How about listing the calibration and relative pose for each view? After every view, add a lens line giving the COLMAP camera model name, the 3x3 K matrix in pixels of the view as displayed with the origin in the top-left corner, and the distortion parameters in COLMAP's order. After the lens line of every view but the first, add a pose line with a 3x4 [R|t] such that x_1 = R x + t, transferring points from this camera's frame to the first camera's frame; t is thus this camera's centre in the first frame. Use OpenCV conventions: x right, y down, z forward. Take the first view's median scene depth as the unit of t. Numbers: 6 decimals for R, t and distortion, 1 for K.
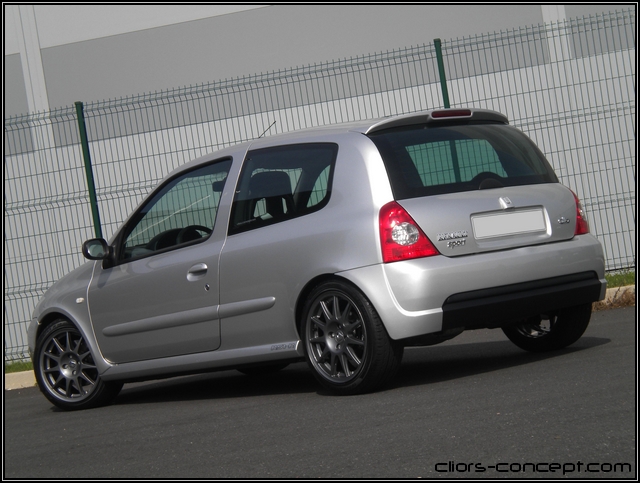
lens RADIAL K [[1484.0, 0, 319.3], [0, 1484.0, 238.2], [0, 0, 1]] dist [0.009613, 0.000000]
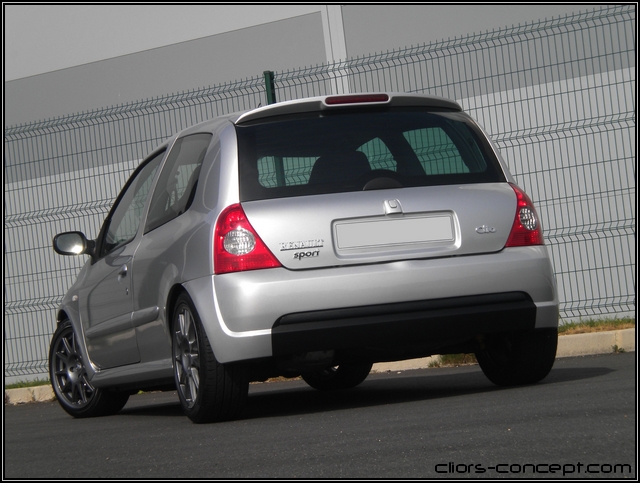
lens RADIAL K [[1754.5, 0, 319.6], [0, 1754.5, 243.5], [0, 0, 1]] dist [-0.171997, 0.000000]
pose [[0.927353, 0.031927, -0.372823, 0.448105], [-0.024650, 0.999401, 0.024270, -0.025752], [0.373375, -0.013317, 0.927585, 0.064676]]
